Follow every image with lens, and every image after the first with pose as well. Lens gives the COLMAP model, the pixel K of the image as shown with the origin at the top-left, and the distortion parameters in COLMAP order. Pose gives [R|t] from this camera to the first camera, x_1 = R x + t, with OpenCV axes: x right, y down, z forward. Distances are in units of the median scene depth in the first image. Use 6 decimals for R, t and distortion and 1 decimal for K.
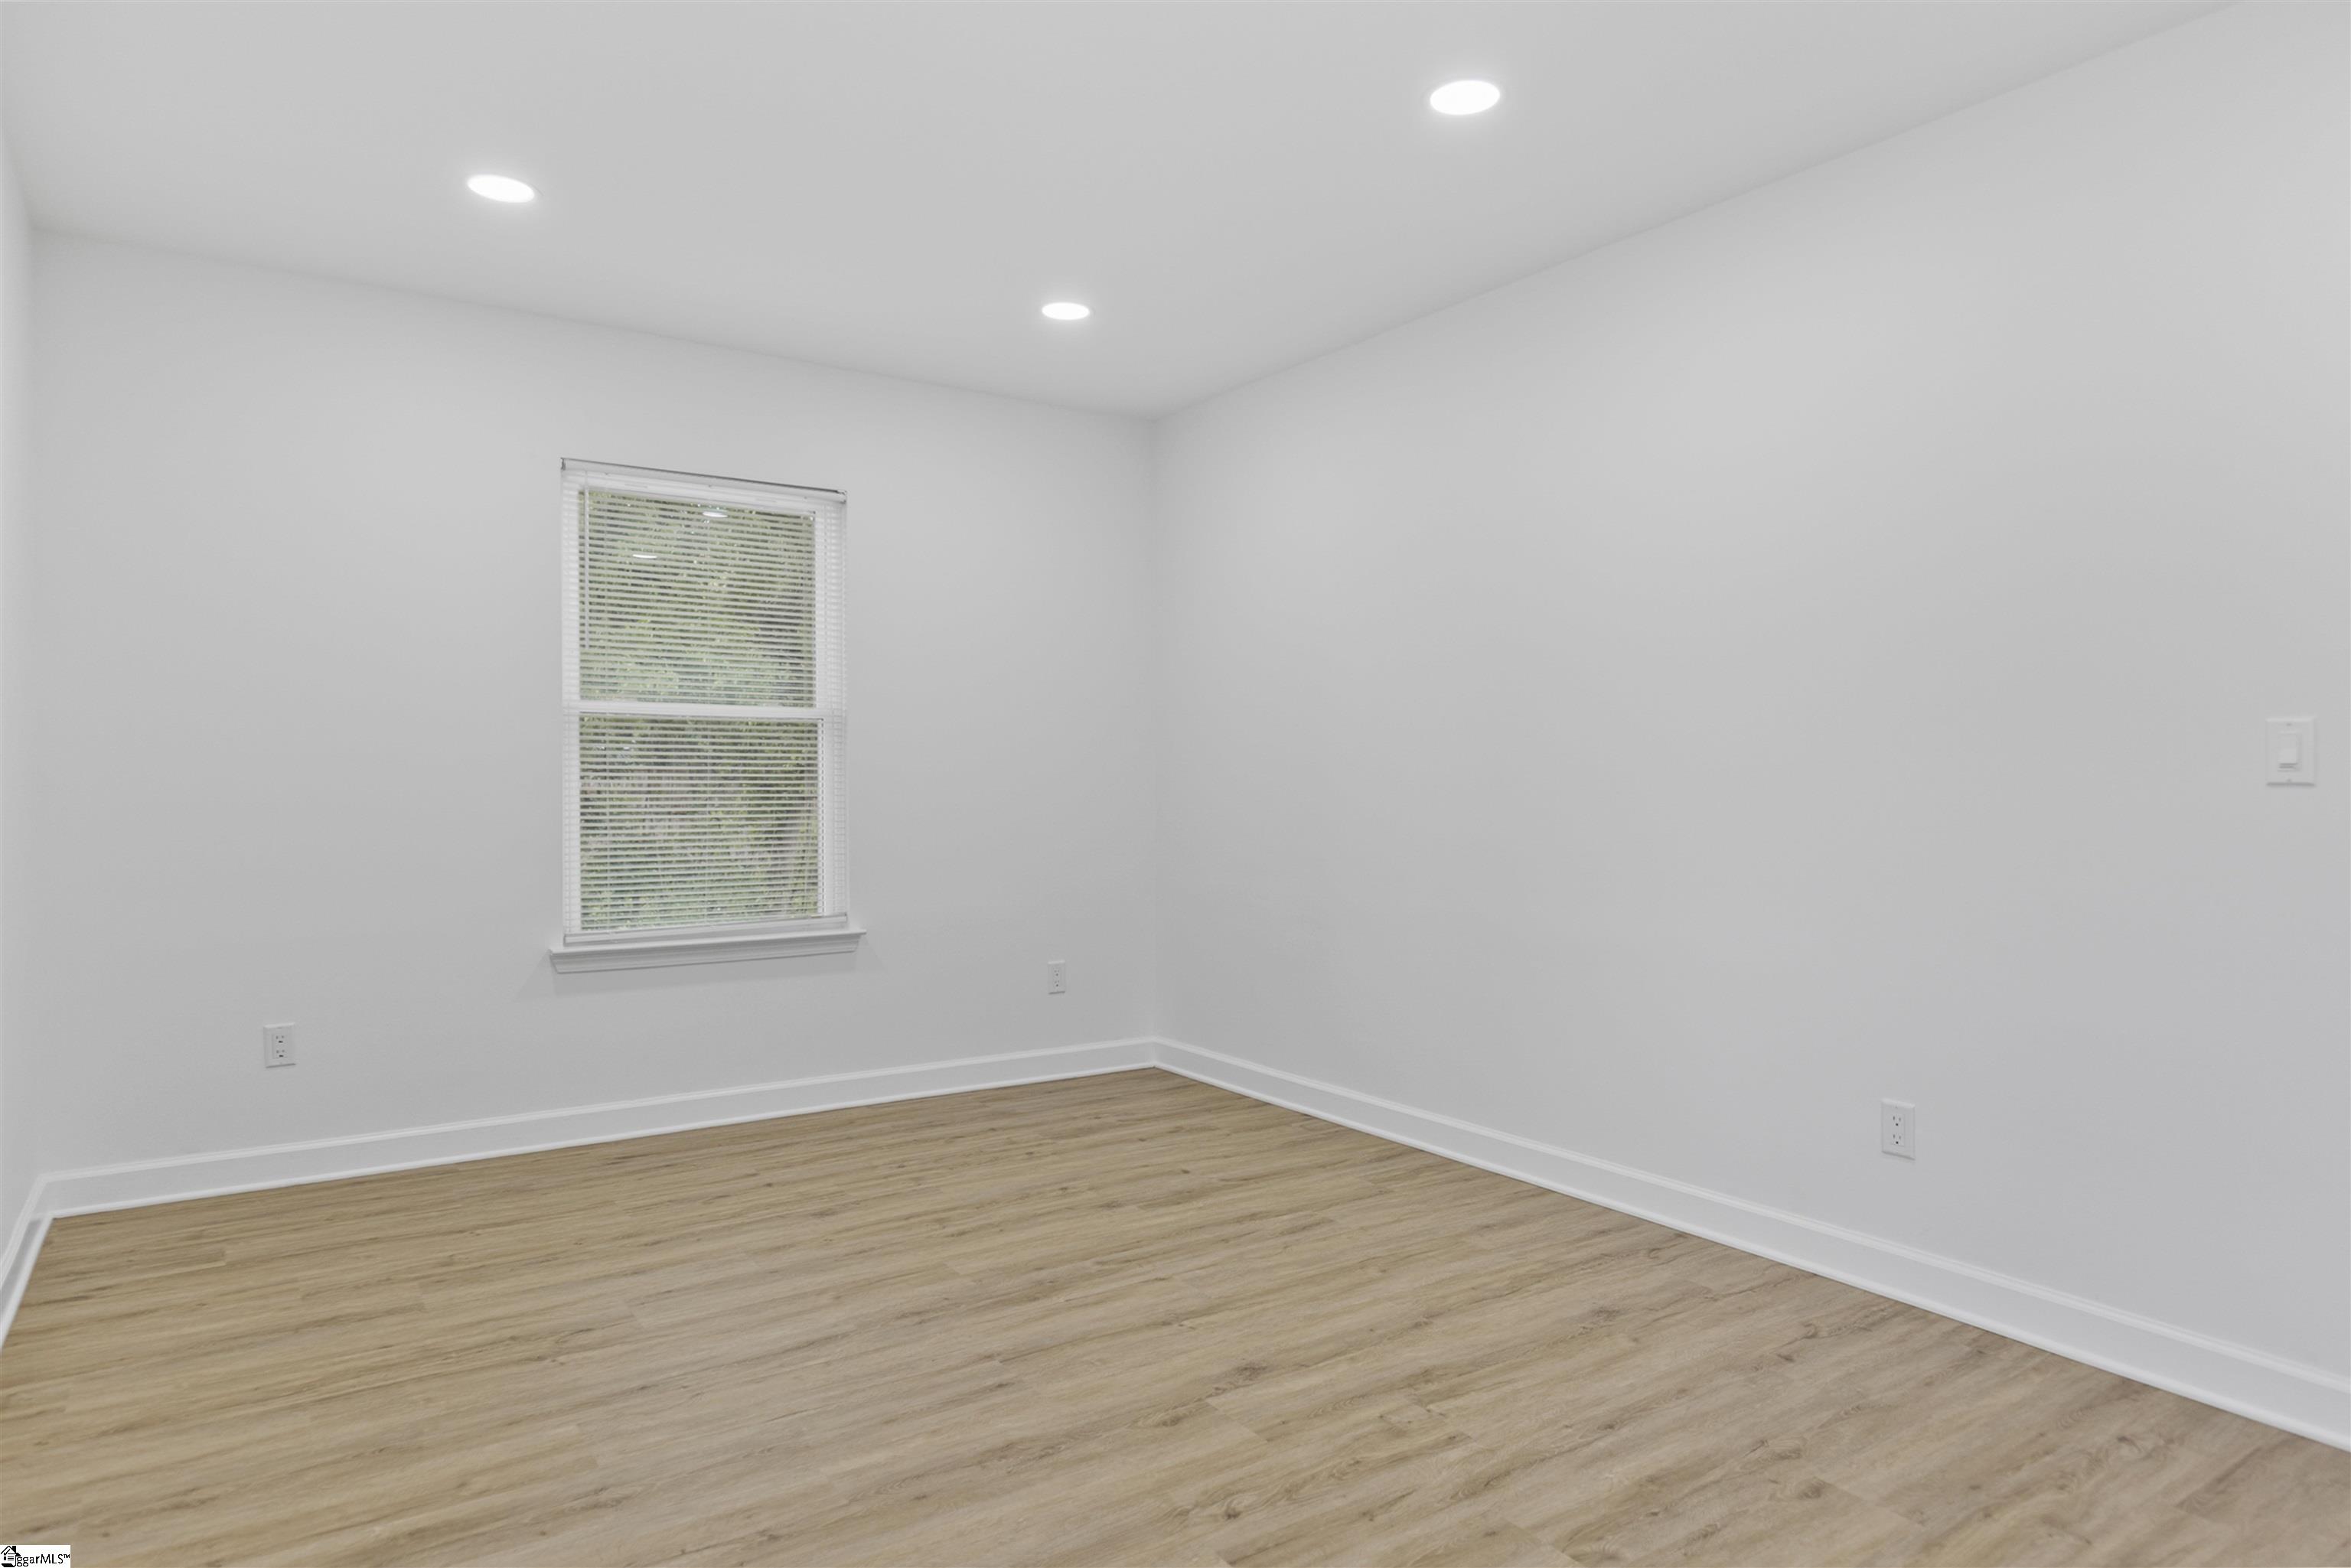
lens RADIAL K [[1403.6, 0, 1188.6], [0, 1403.6, 785.4], [0, 0, 1]] dist [0.004860, 0.000074]
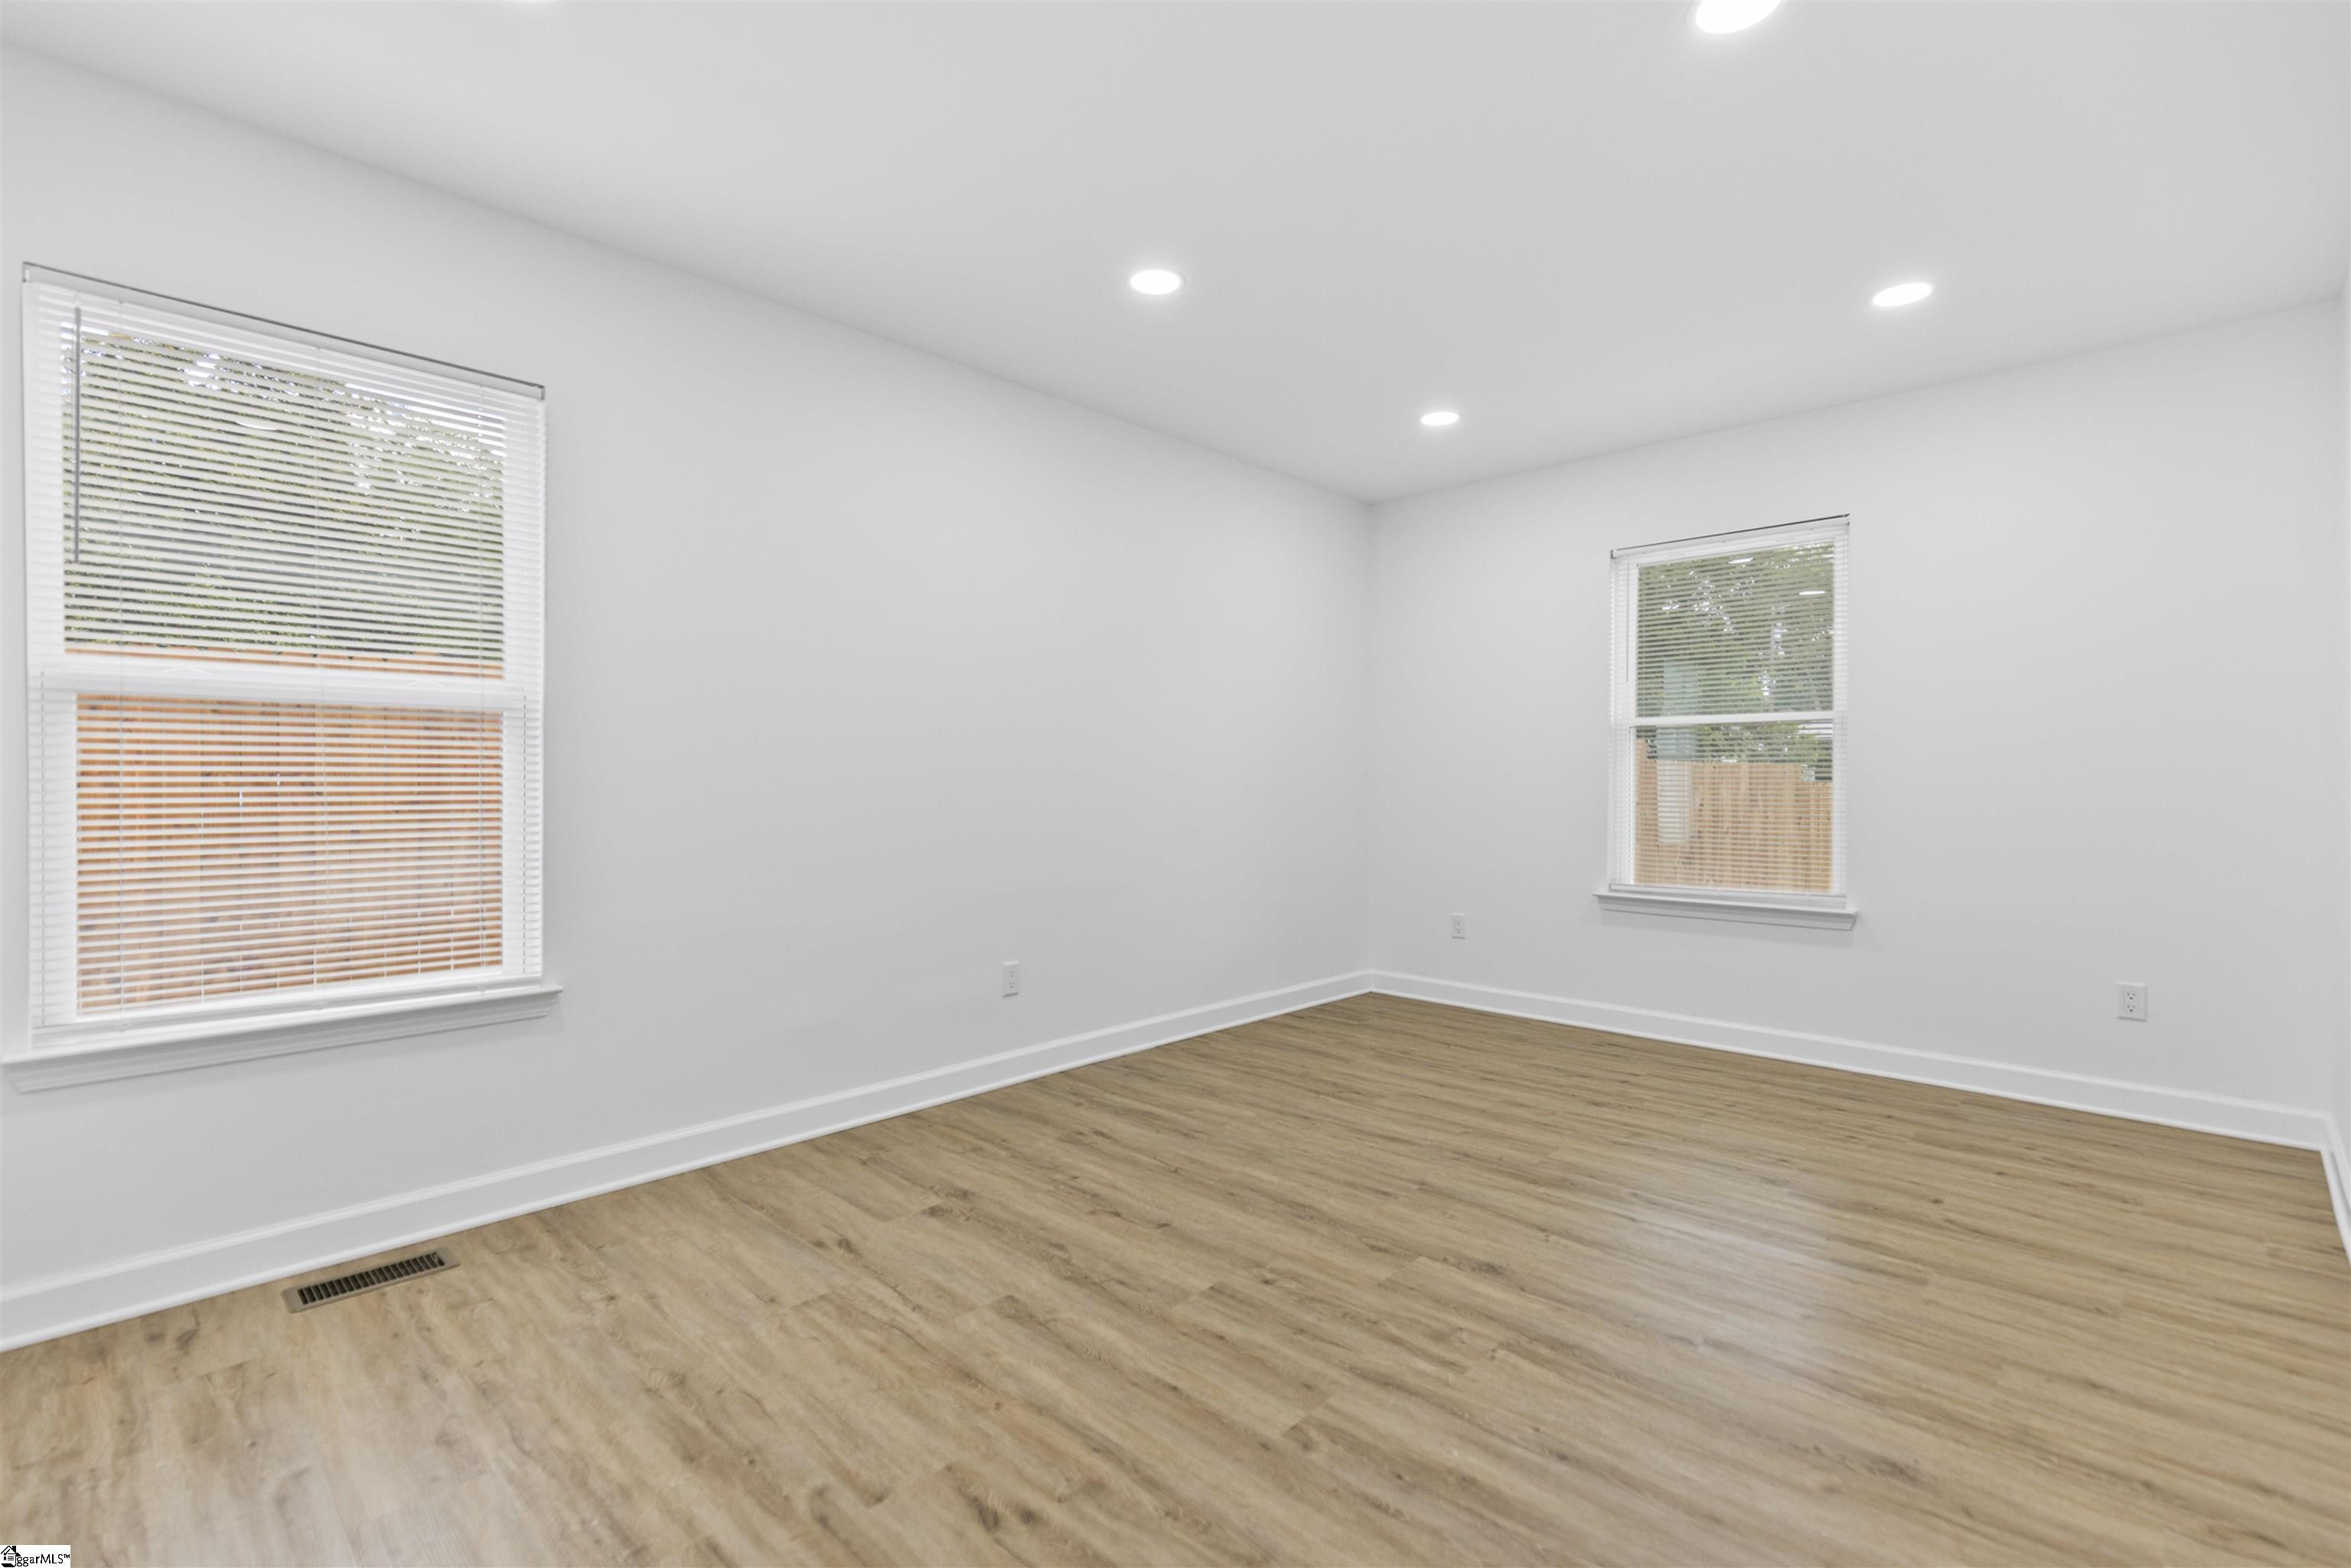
lens RADIAL K [[1064.6, 0, 1175.5], [0, 1064.6, 784.0], [0, 0, 1]] dist [0.013860, -0.004625]
pose [[0.198094, 0.004159, -0.980174, 0.788806], [-0.005144, 0.999982, 0.003204, 0.002641], [0.980169, 0.004407, 0.198112, 0.498622]]
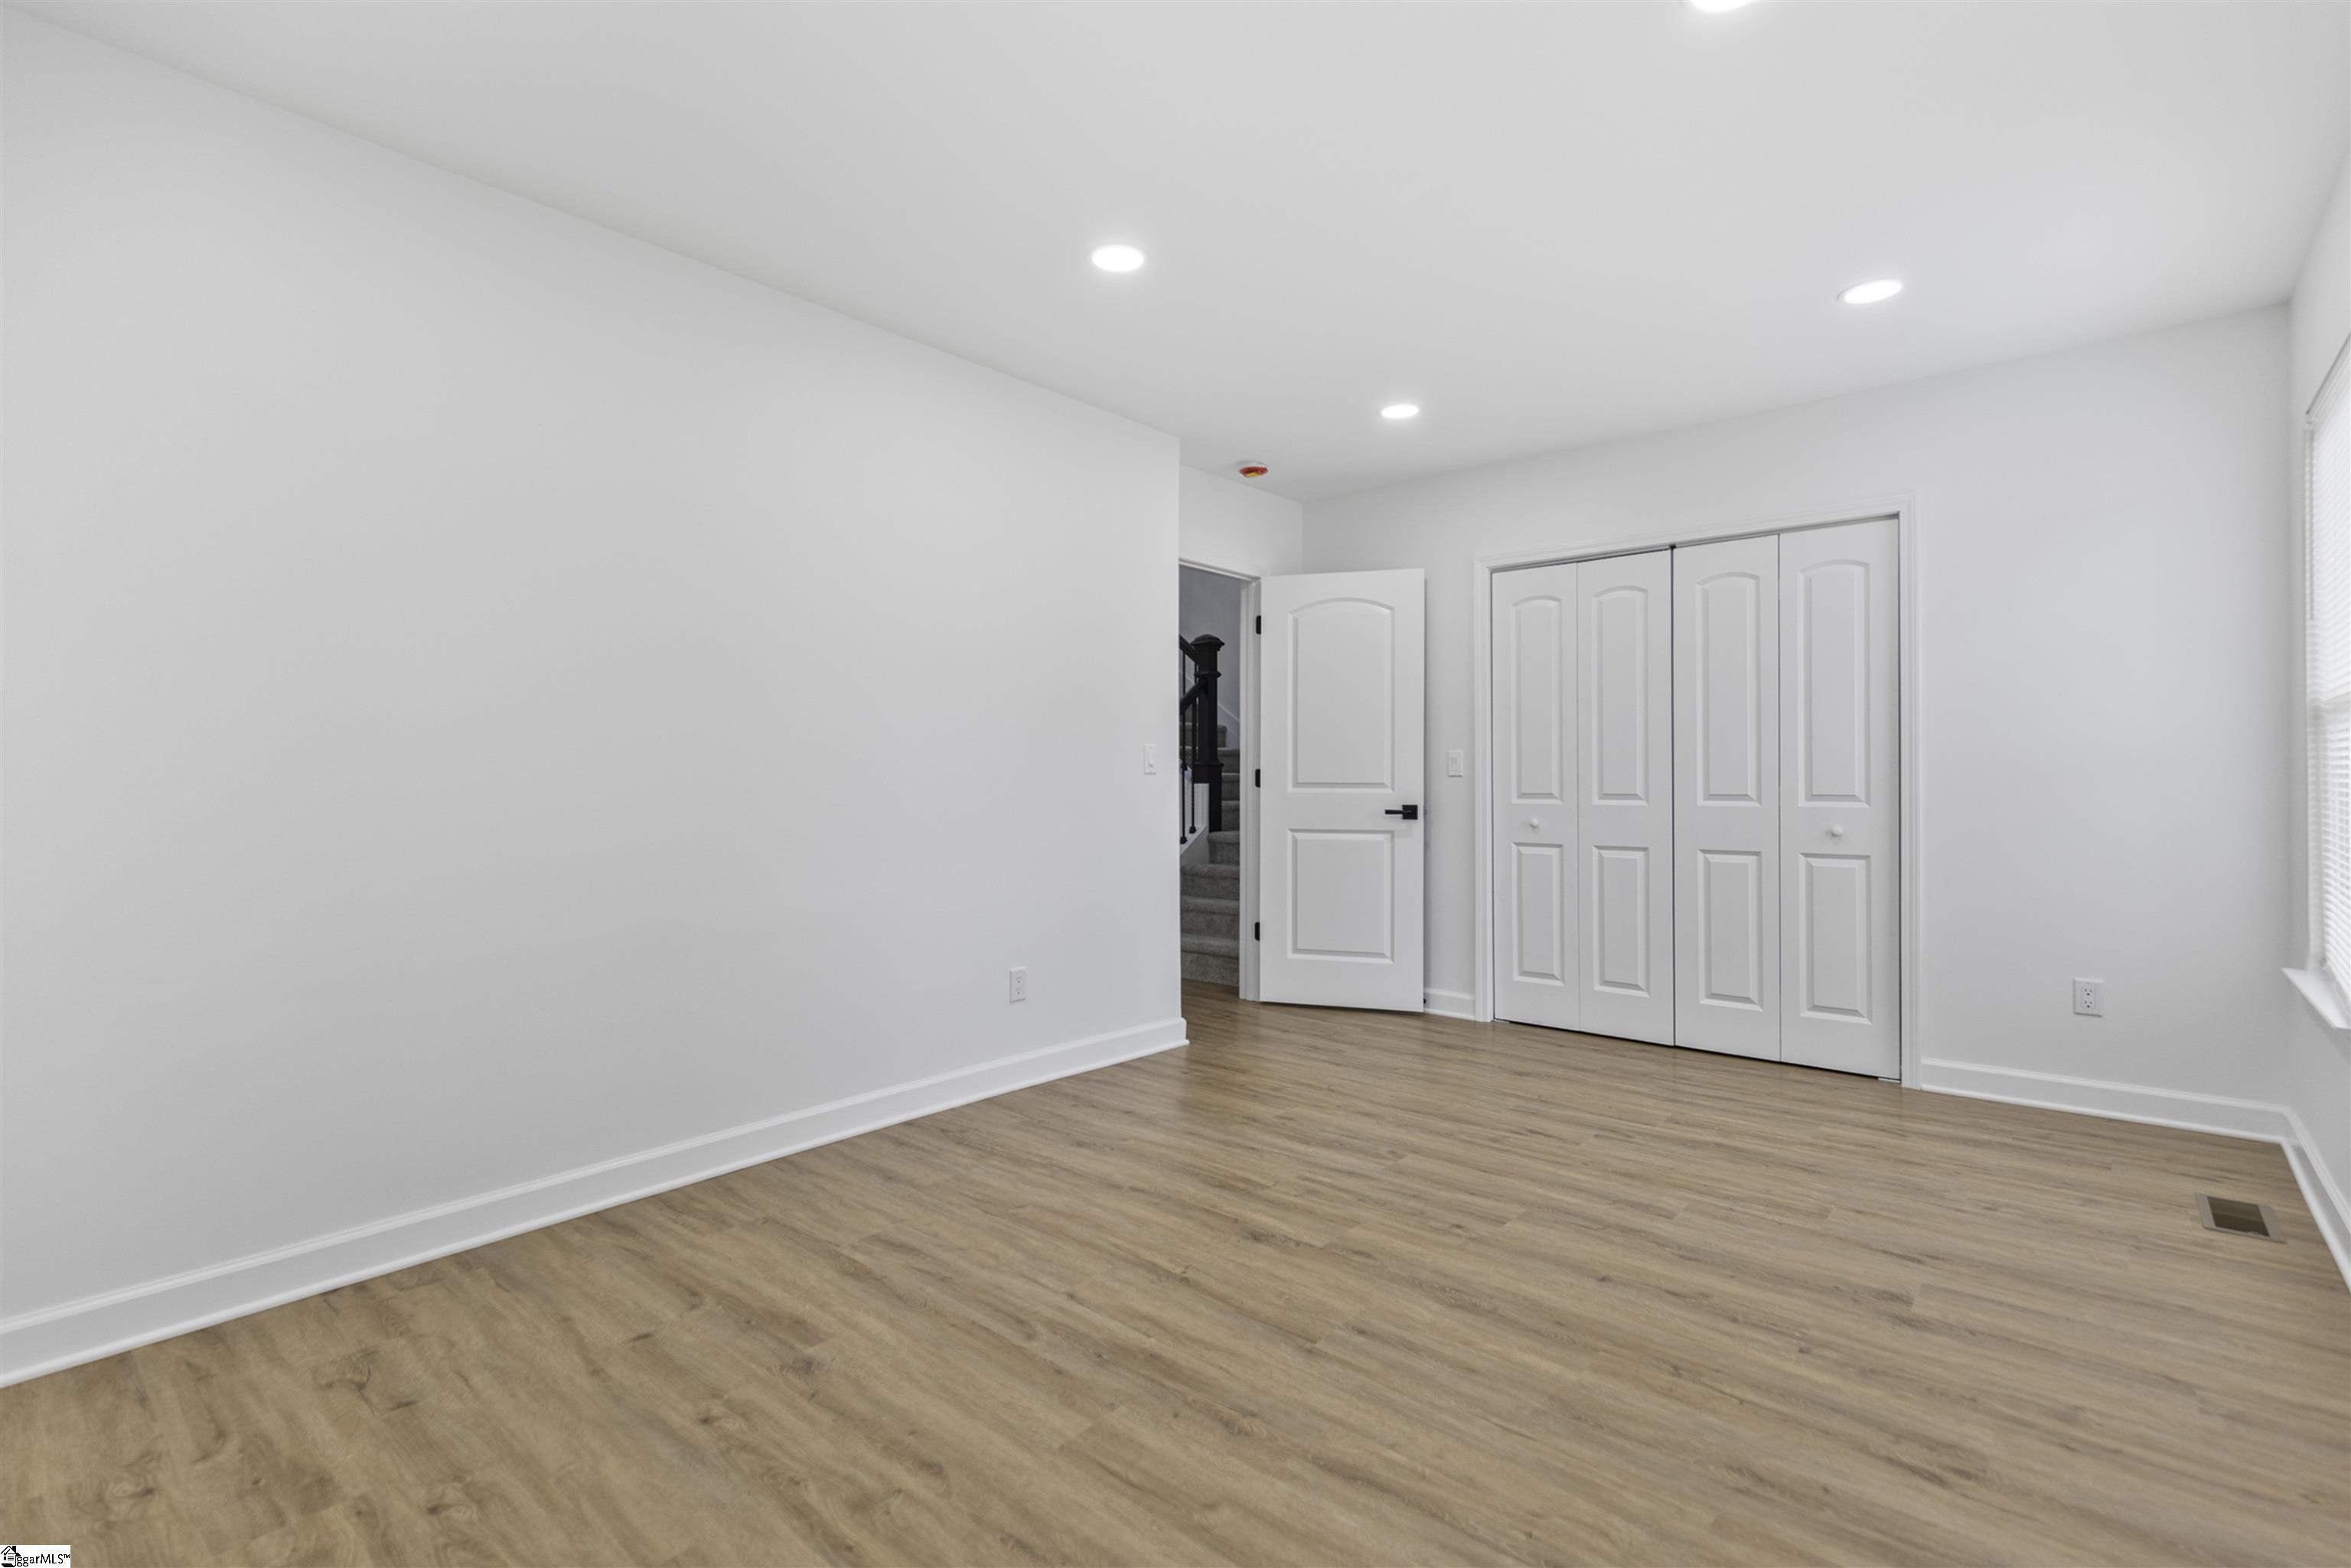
lens RADIAL K [[1064.6, 0, 1175.5], [0, 1064.6, 784.0], [0, 0, 1]] dist [0.013860, -0.004625]
pose [[-0.252534, -0.006774, 0.967564, -0.782247], [0.005990, 0.999945, 0.008564, -0.003401], [-0.967570, 0.007958, -0.252479, 1.177879]]
